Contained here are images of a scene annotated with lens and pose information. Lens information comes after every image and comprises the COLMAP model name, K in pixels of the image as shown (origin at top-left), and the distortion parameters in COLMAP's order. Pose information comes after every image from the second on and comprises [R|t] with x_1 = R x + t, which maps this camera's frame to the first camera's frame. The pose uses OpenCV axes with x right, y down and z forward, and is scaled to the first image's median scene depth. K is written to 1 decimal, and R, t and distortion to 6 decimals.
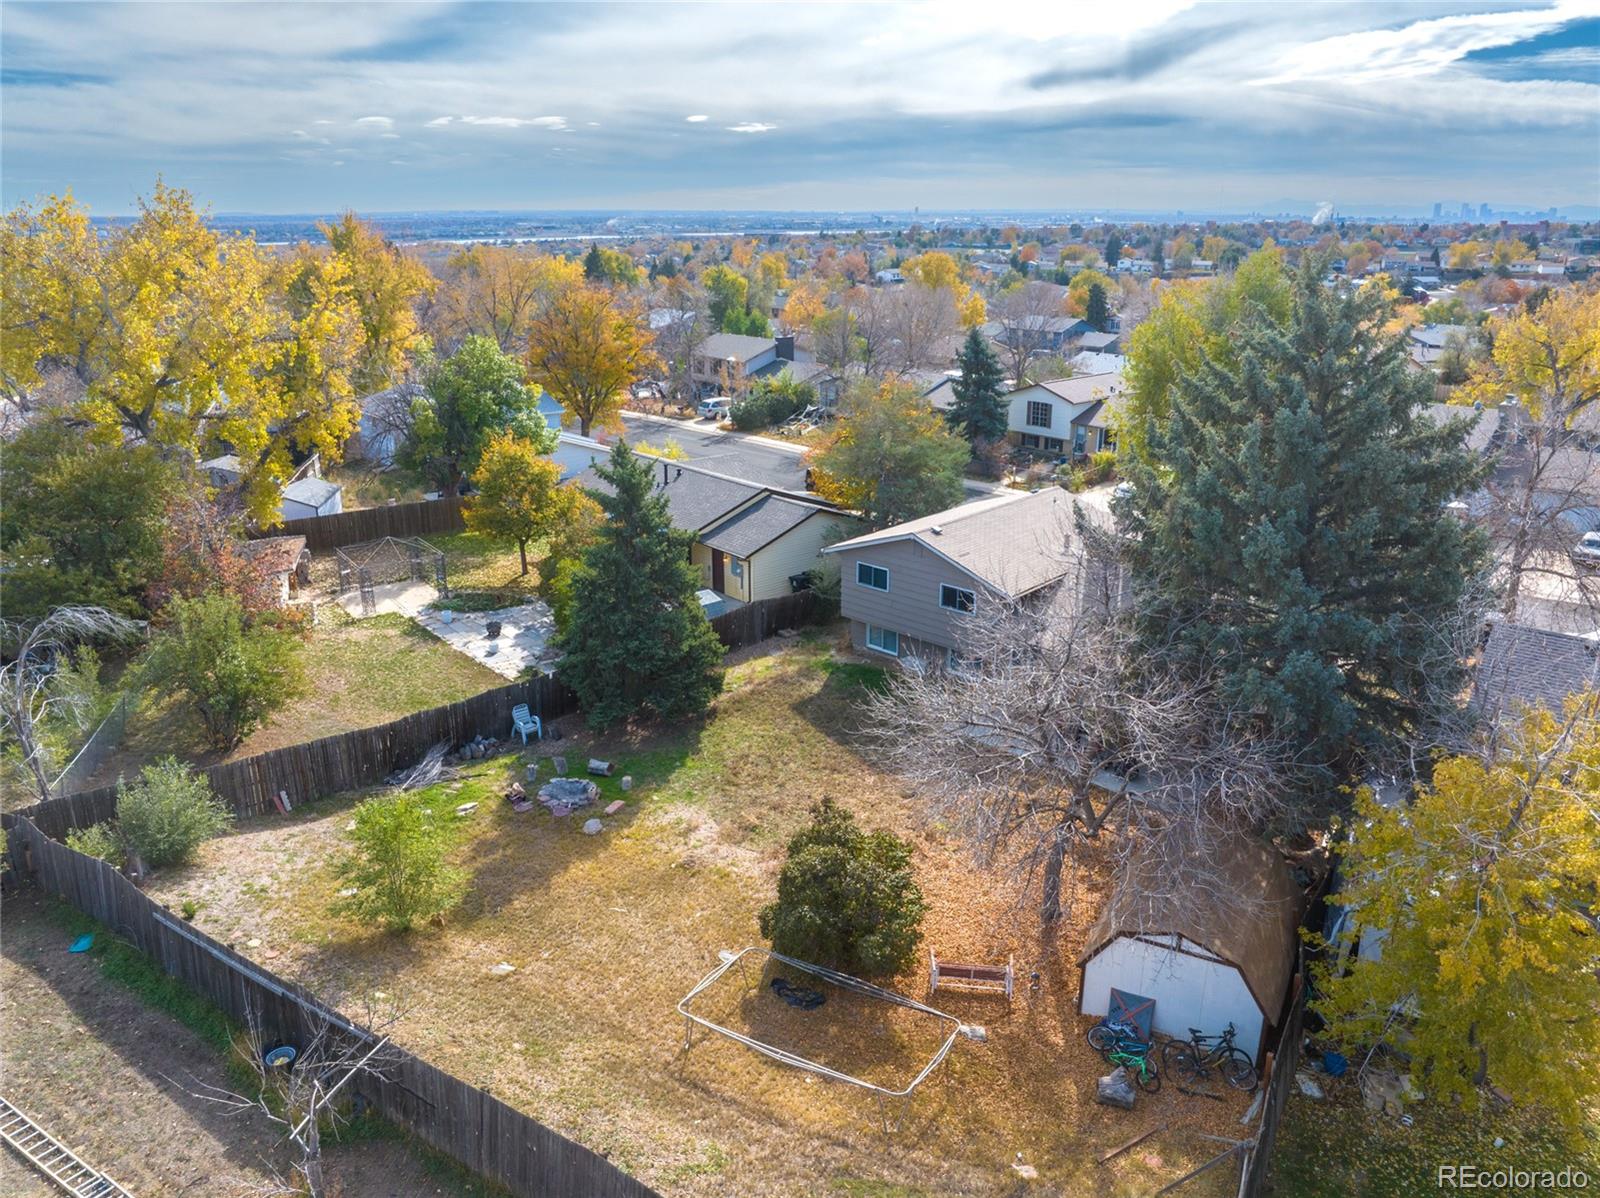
lens RADIAL K [[1135.5, 0, 808.3], [0, 1135.5, 546.8], [0, 0, 1]] dist [-0.048127, 0.003389]
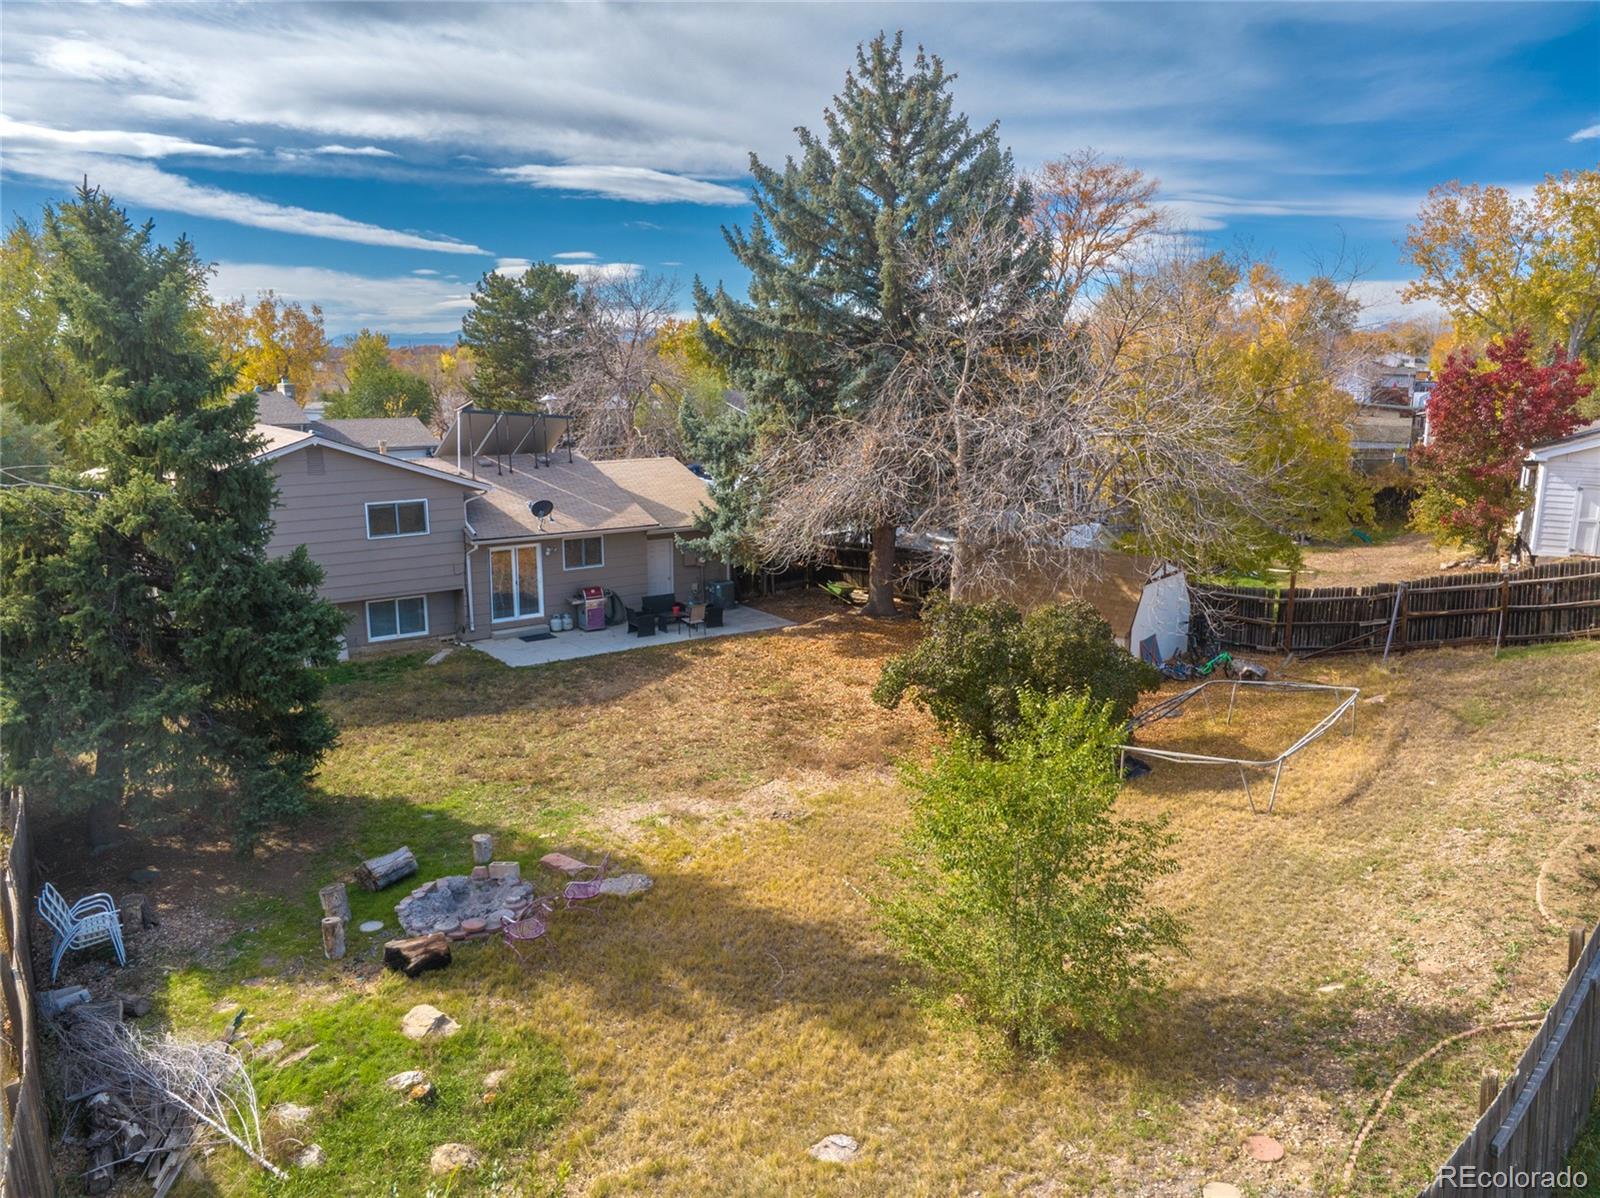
lens RADIAL K [[1126.6, 0, 805.8], [0, 1126.6, 594.3], [0, 0, 1]] dist [-0.048281, 0.010105]
pose [[0.181223, -0.192501, 0.964418, -0.632218], [0.268502, 0.953083, 0.139785, 0.078503], [-0.946079, 0.233616, 0.224407, 0.787268]]
